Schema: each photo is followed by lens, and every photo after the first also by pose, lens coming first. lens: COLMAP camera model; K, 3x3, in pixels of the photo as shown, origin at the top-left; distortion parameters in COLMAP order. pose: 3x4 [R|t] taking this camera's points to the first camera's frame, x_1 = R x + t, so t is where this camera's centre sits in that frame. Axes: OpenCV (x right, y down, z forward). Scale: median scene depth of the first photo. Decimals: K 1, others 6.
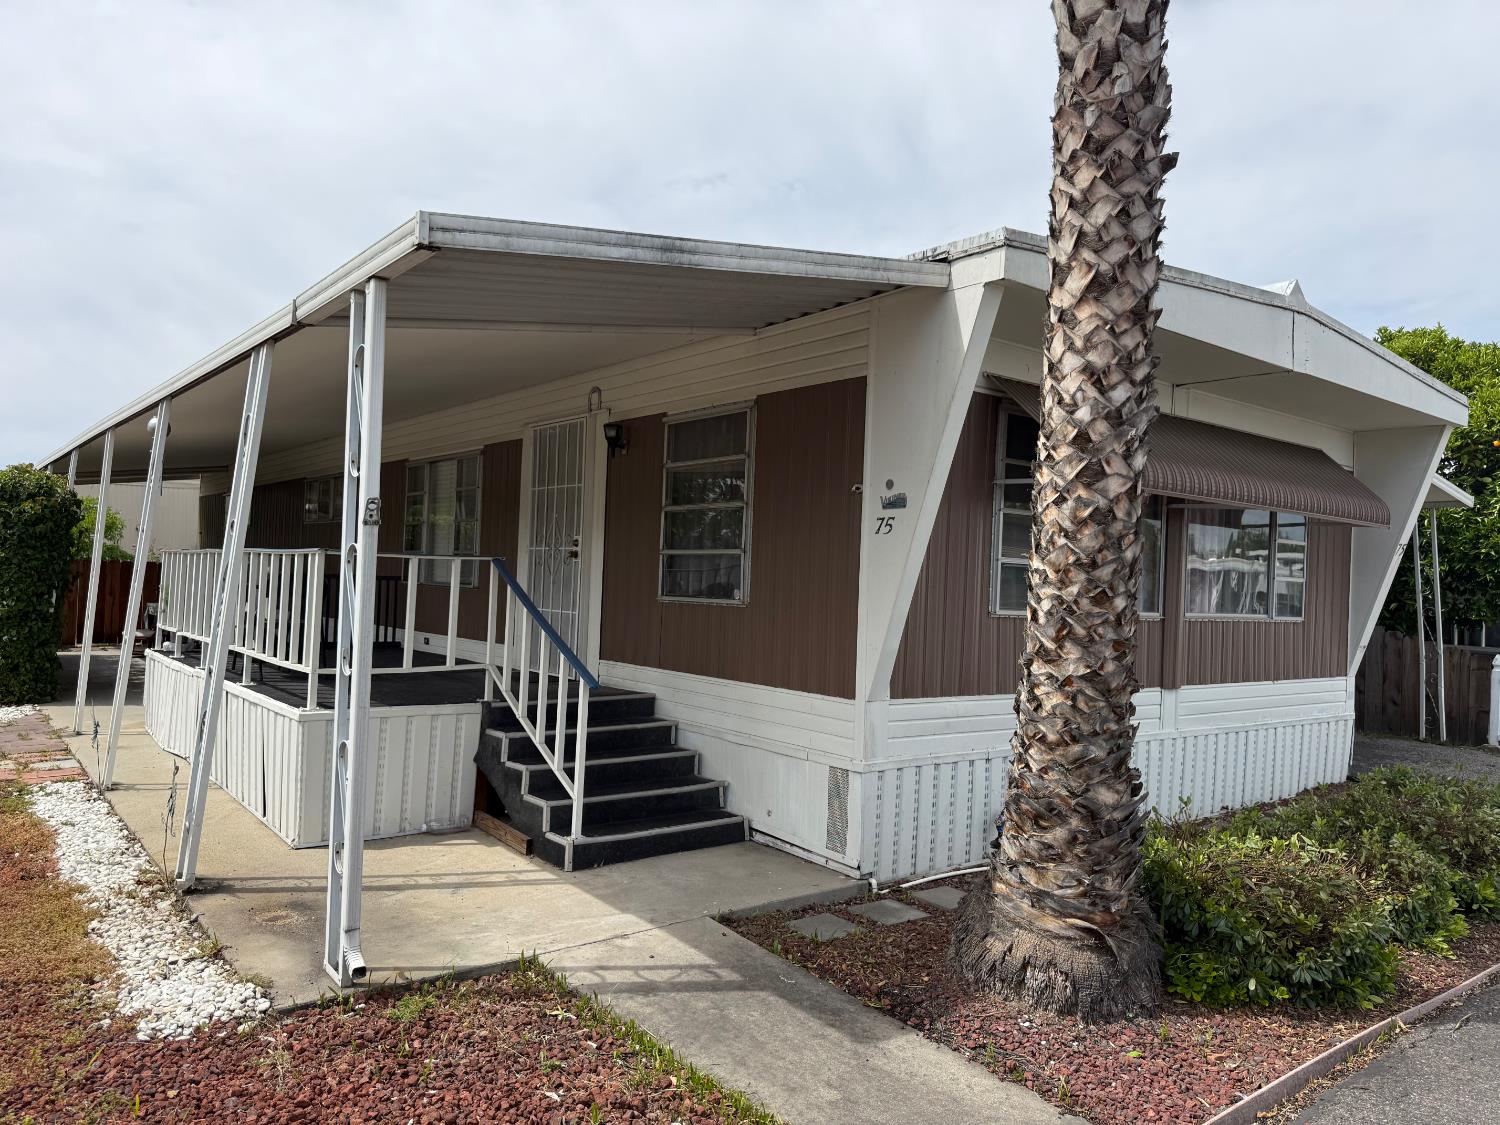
lens RADIAL K [[1054.4, 0, 741.1], [0, 1054.4, 565.3], [0, 0, 1]] dist [0.124980, -0.233411]
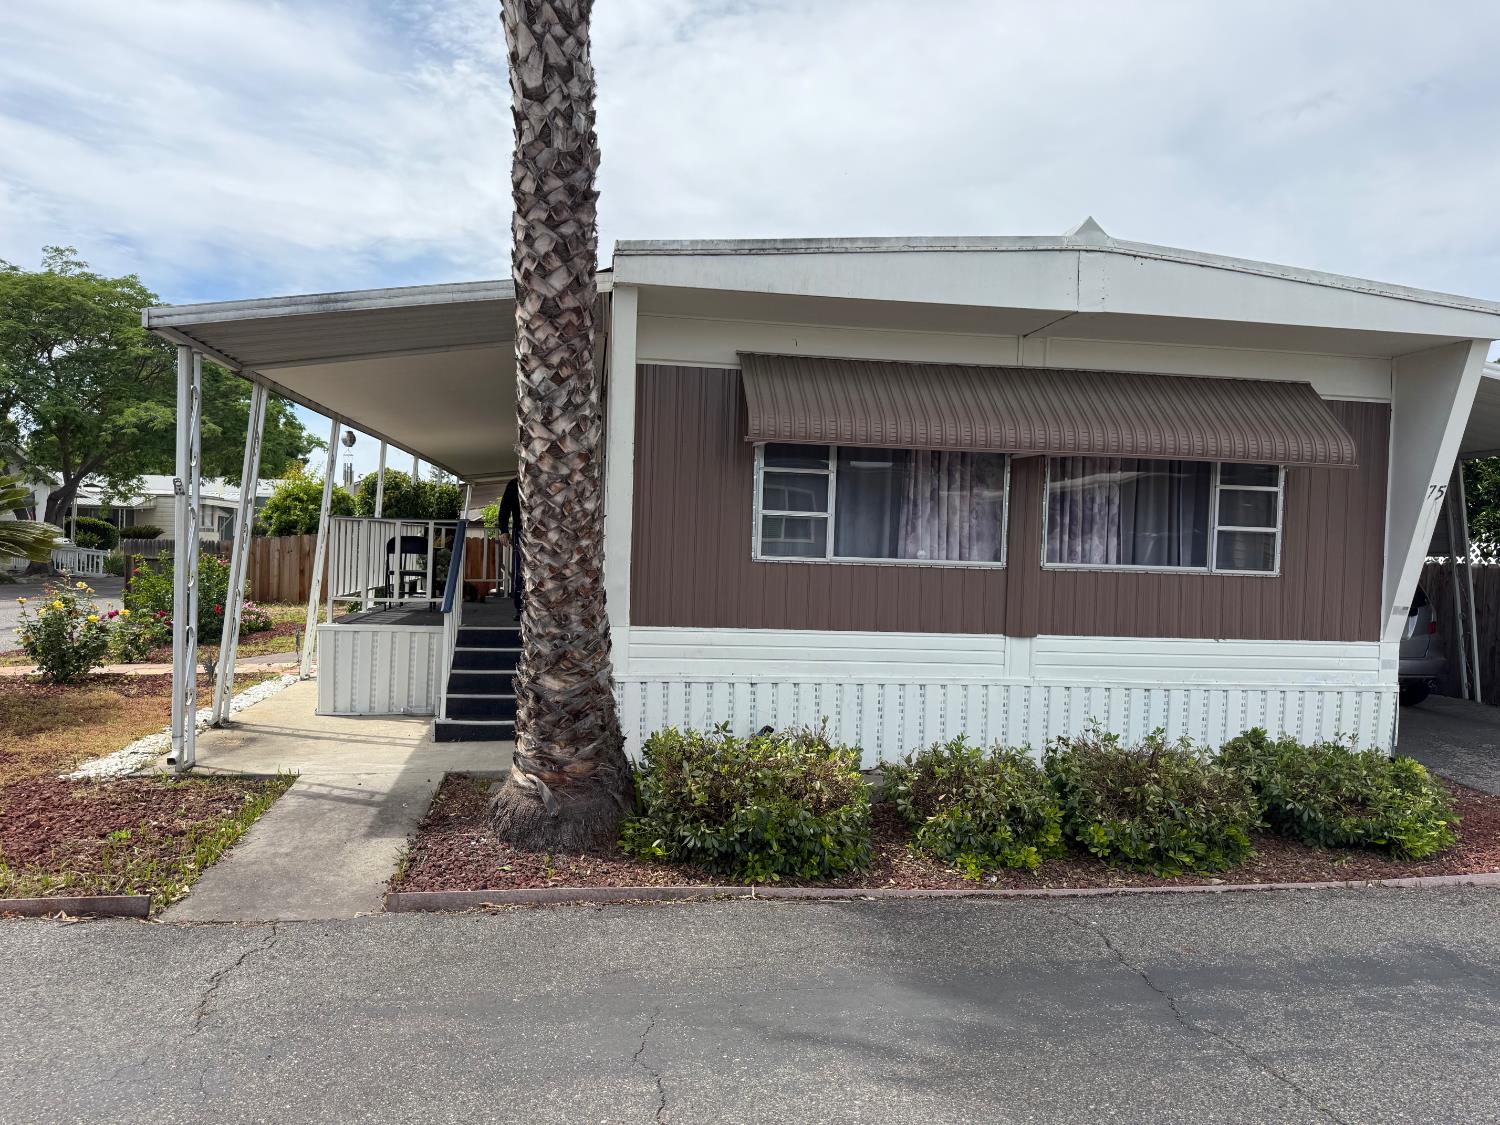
lens RADIAL K [[1054.4, 0, 741.1], [0, 1054.4, 565.3], [0, 0, 1]] dist [0.124980, -0.233411]
pose [[0.868114, -0.001664, -0.496362, 1.191283], [0.009652, 0.999862, 0.013528, 0.055410], [0.496271, -0.016535, 0.868010, -0.010948]]
